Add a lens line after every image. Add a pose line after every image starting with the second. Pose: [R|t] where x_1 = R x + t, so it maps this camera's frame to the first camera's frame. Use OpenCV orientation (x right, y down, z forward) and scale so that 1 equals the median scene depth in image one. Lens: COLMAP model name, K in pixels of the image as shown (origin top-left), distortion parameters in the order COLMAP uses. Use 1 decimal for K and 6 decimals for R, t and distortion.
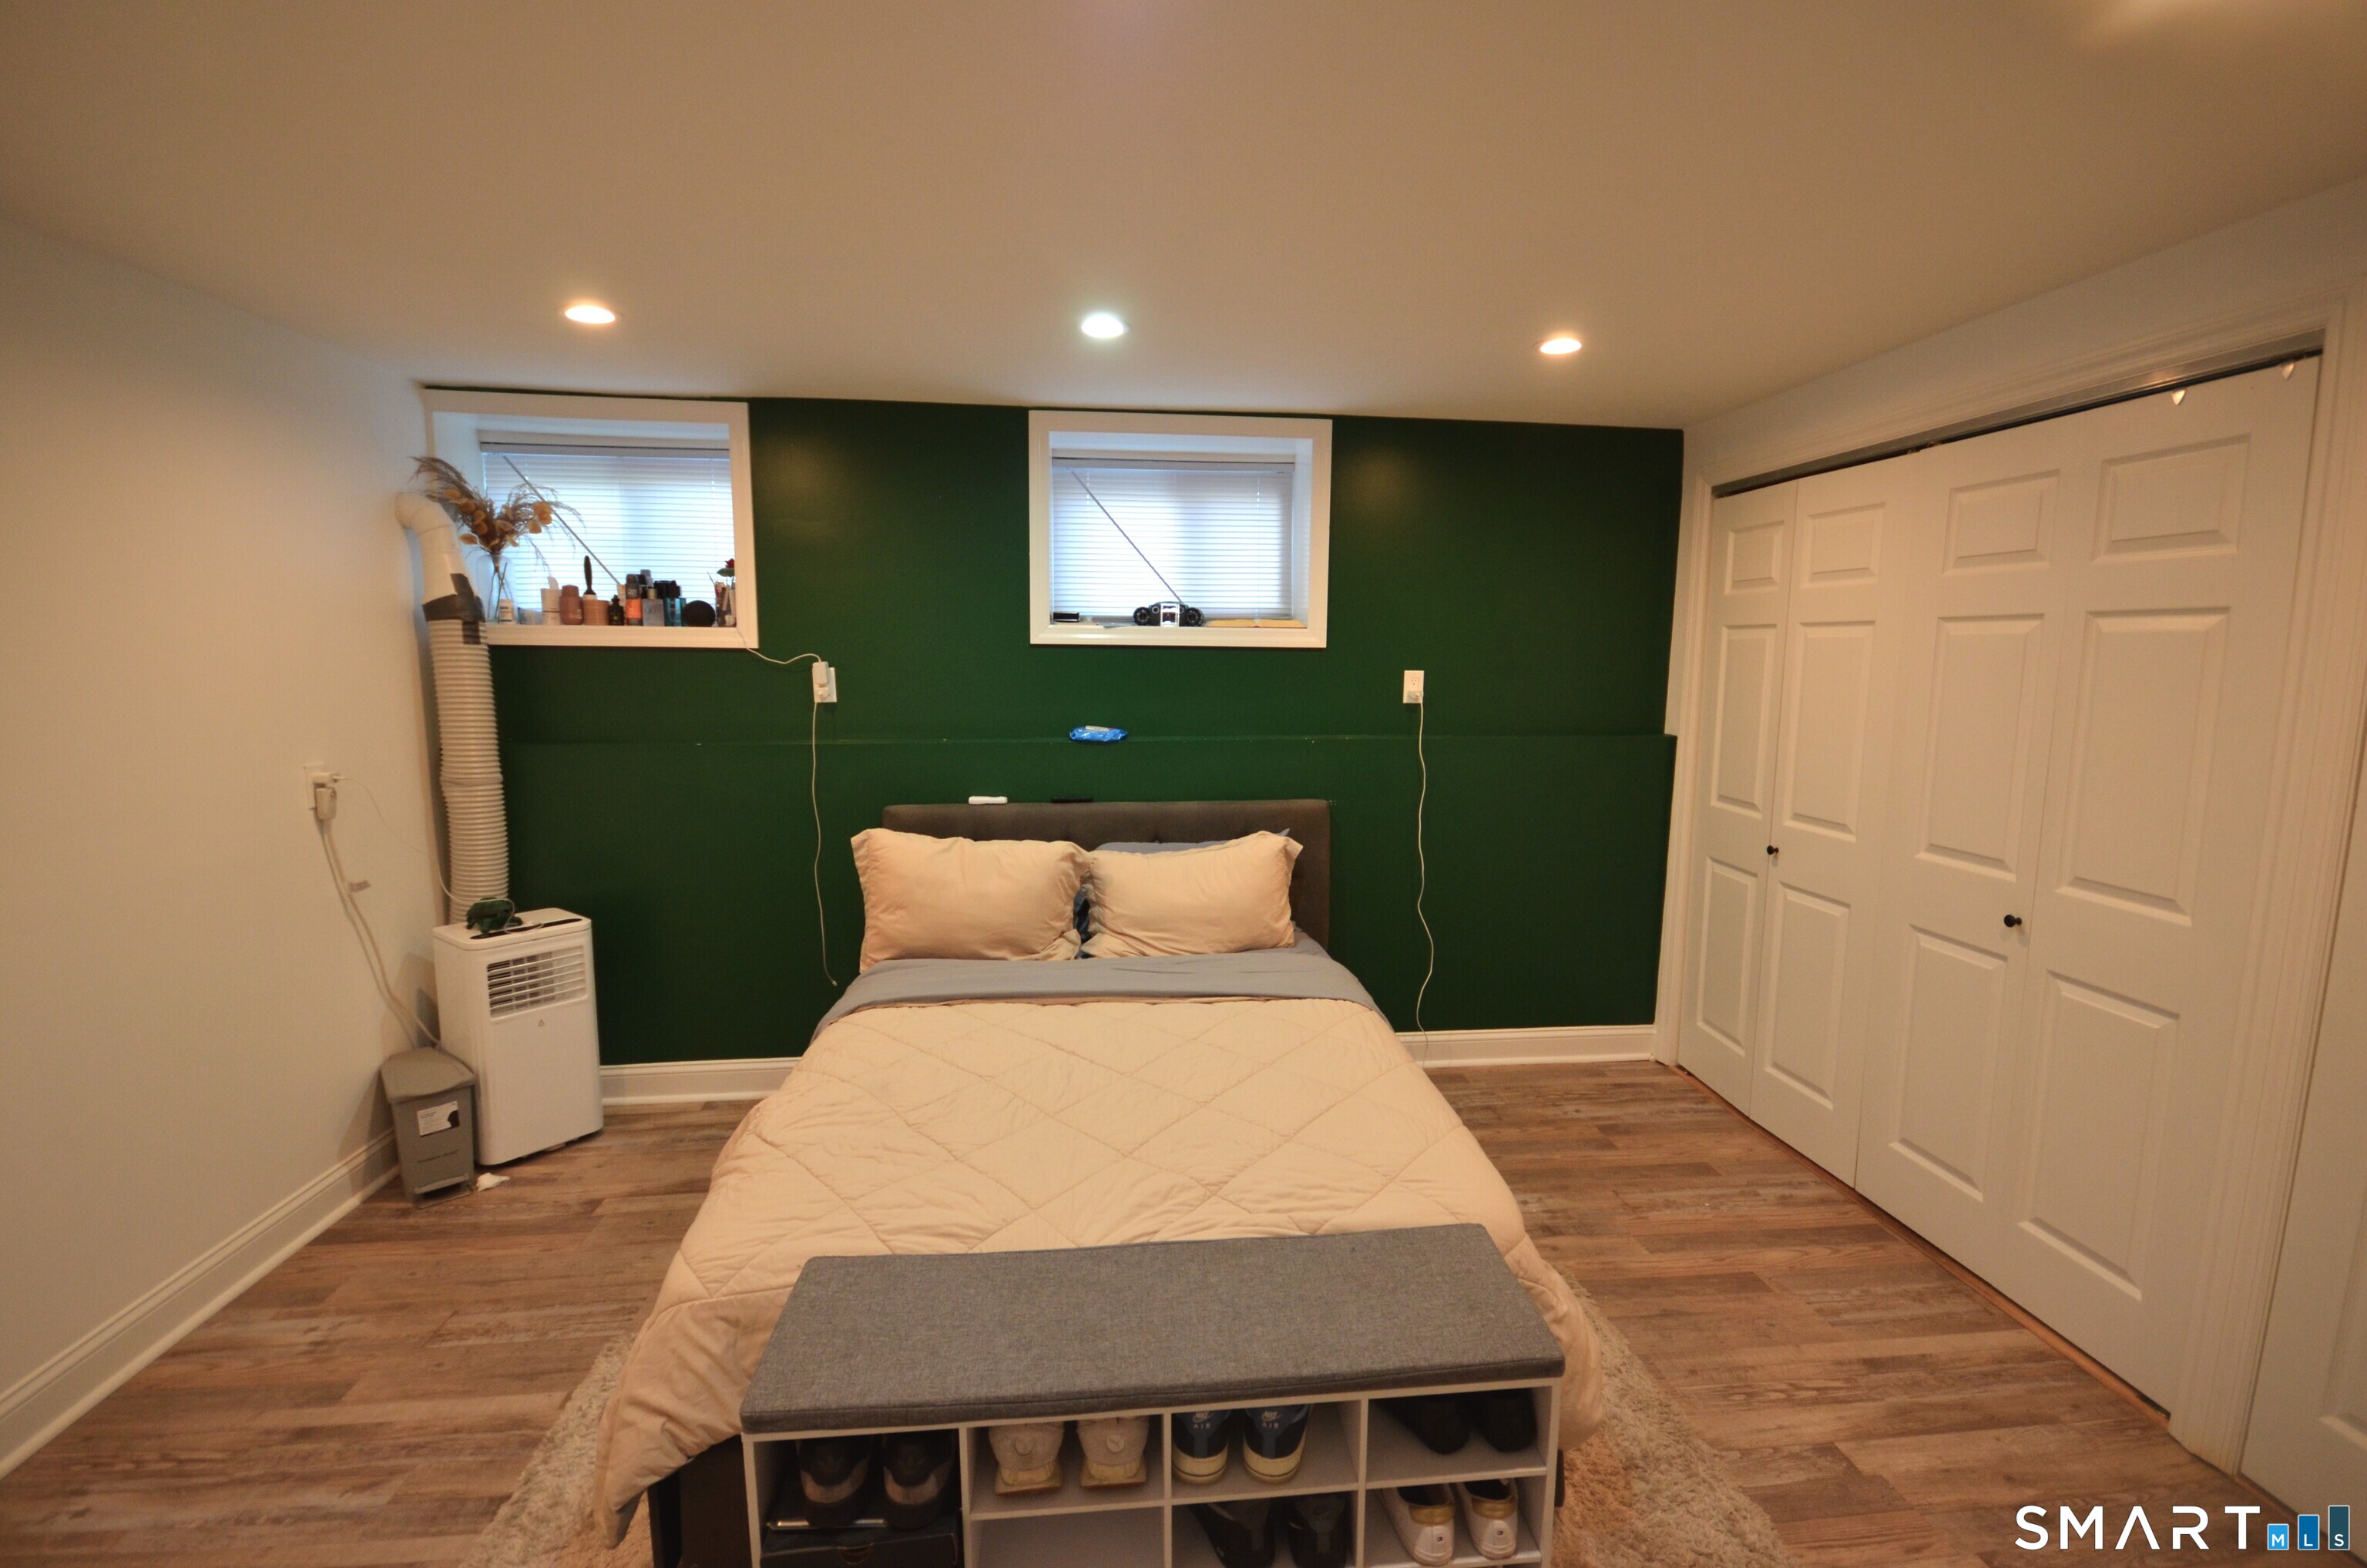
lens RADIAL K [[1026.2, 0, 1191.9], [0, 1026.2, 792.1], [0, 0, 1]] dist [-0.001832, 0.000315]
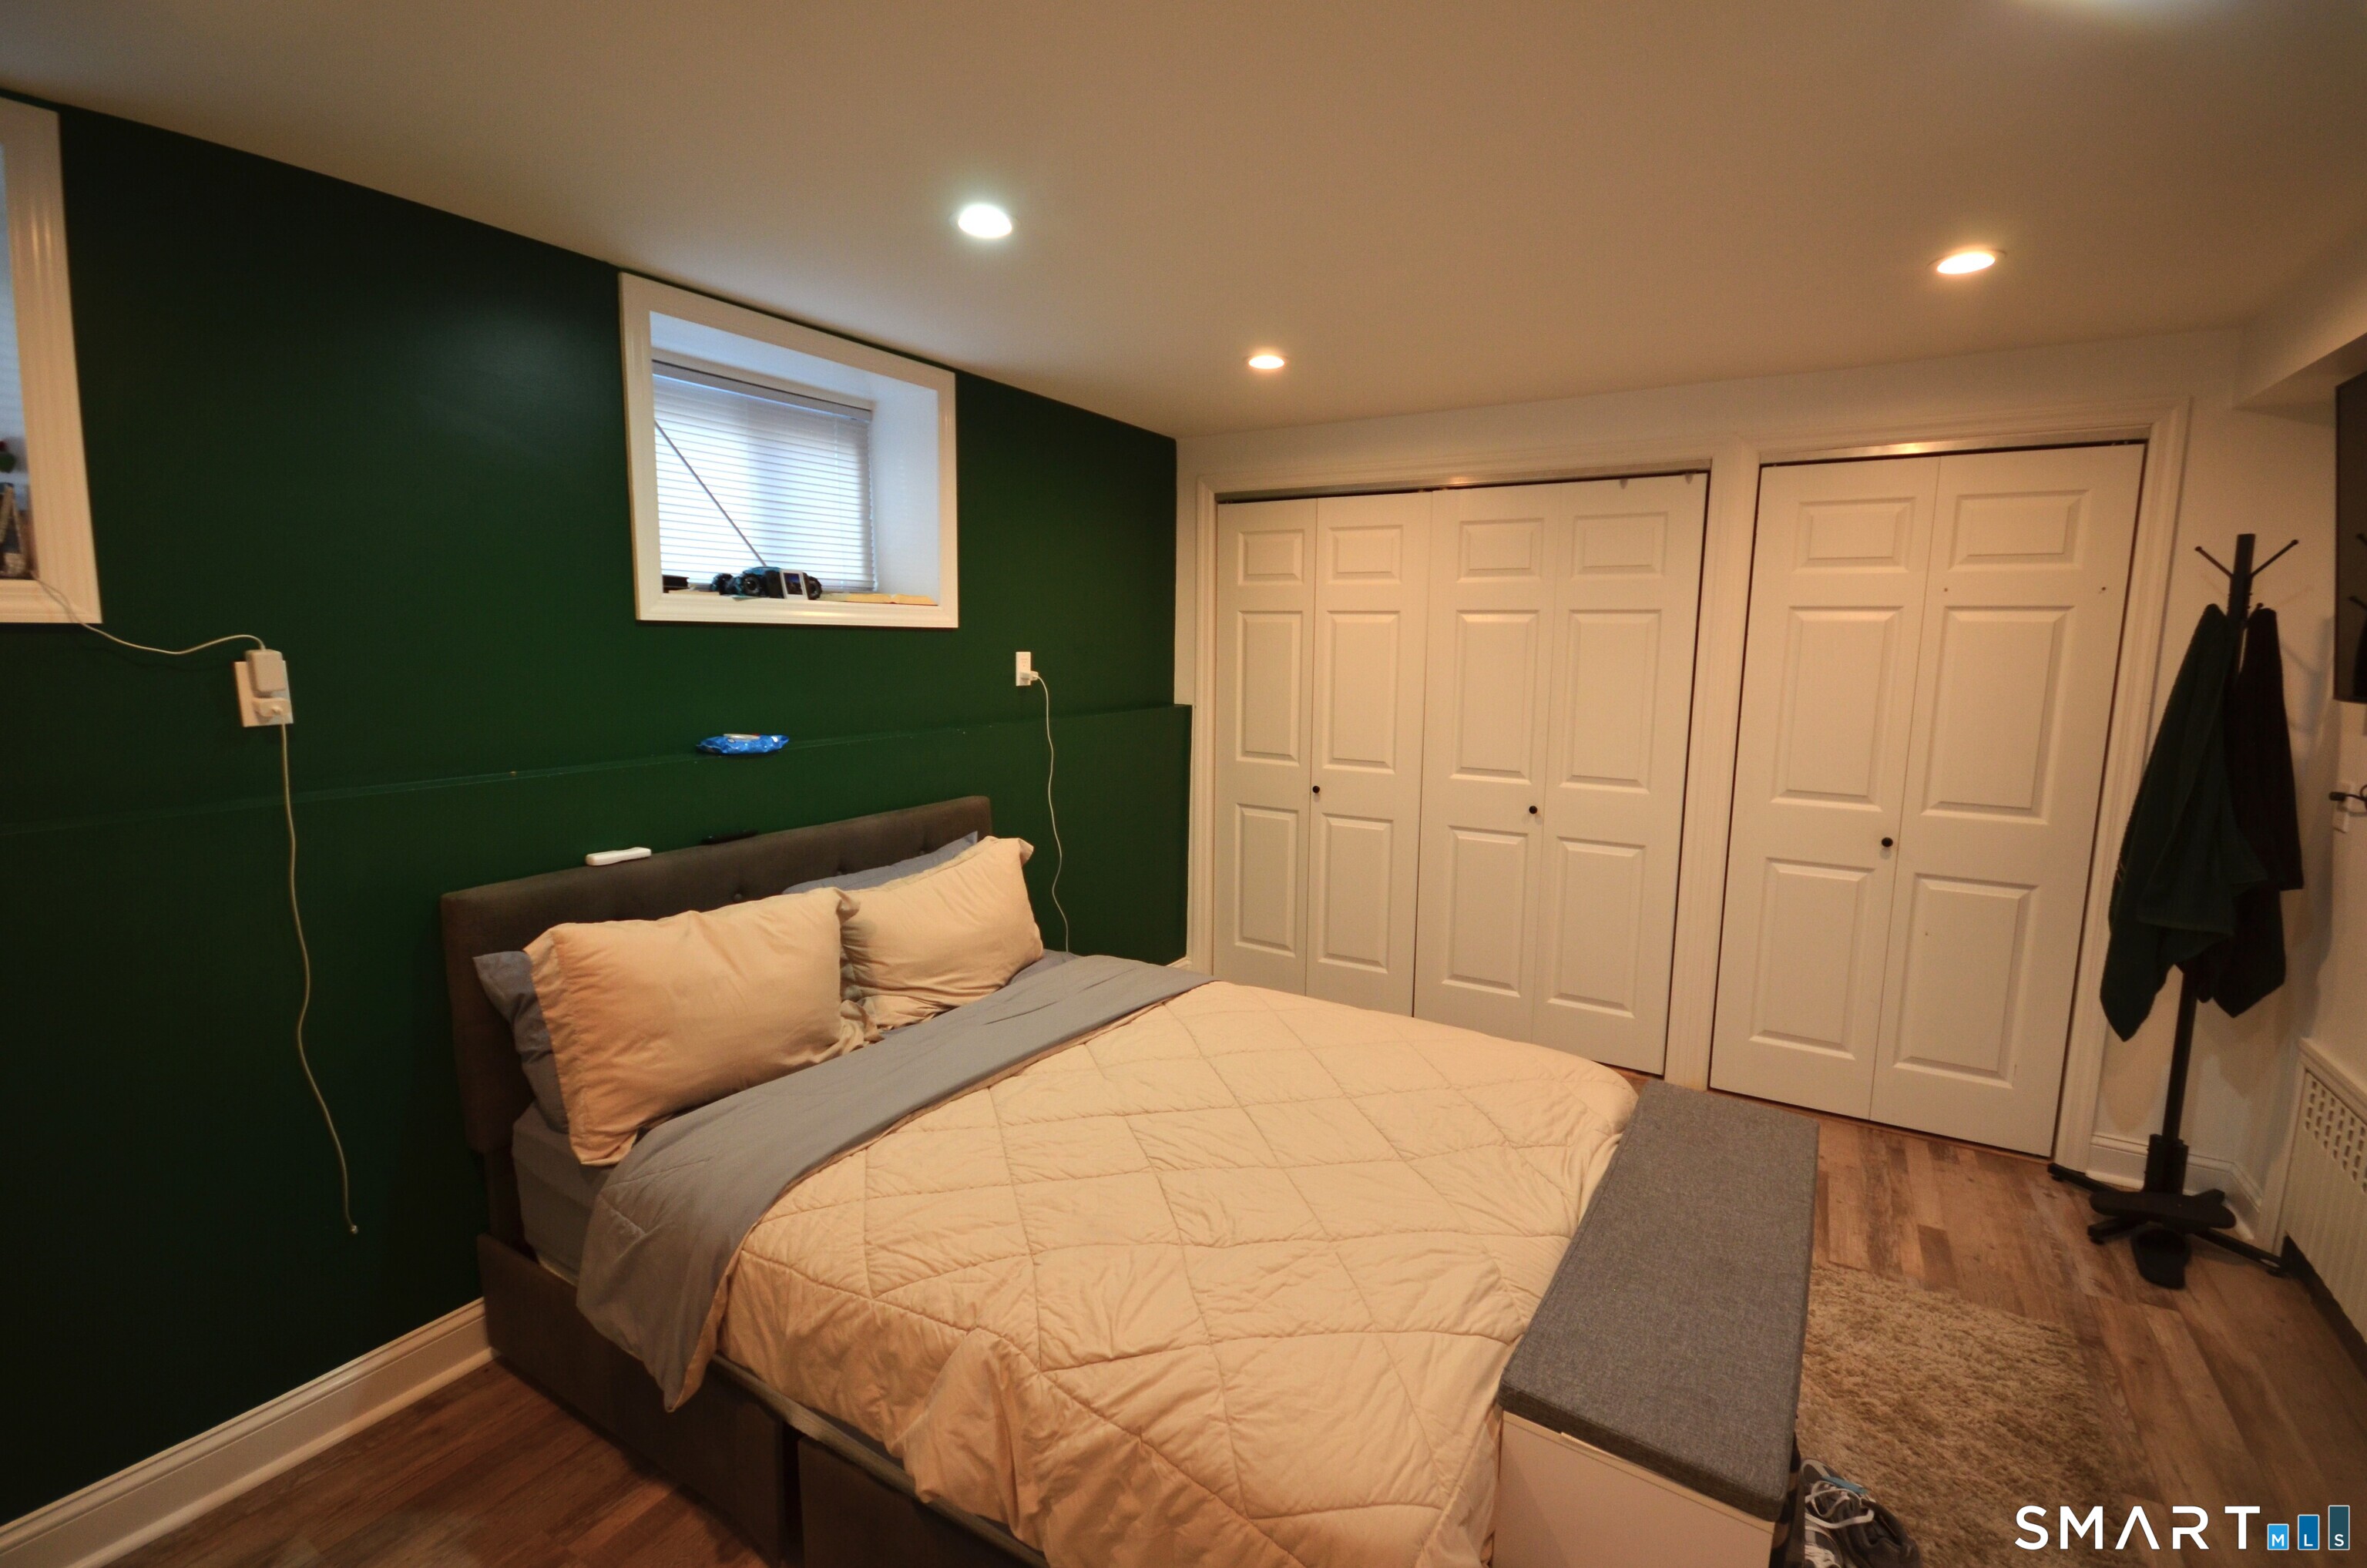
lens RADIAL K [[1048.1, 0, 1183.5], [0, 1048.1, 784.0], [0, 0, 1]] dist [0.000868, 0.000492]
pose [[0.609819, -0.111432, 0.784668, -0.522701], [0.102698, 0.992829, 0.061180, -0.043725], [-0.785859, 0.043275, 0.616890, 0.306712]]
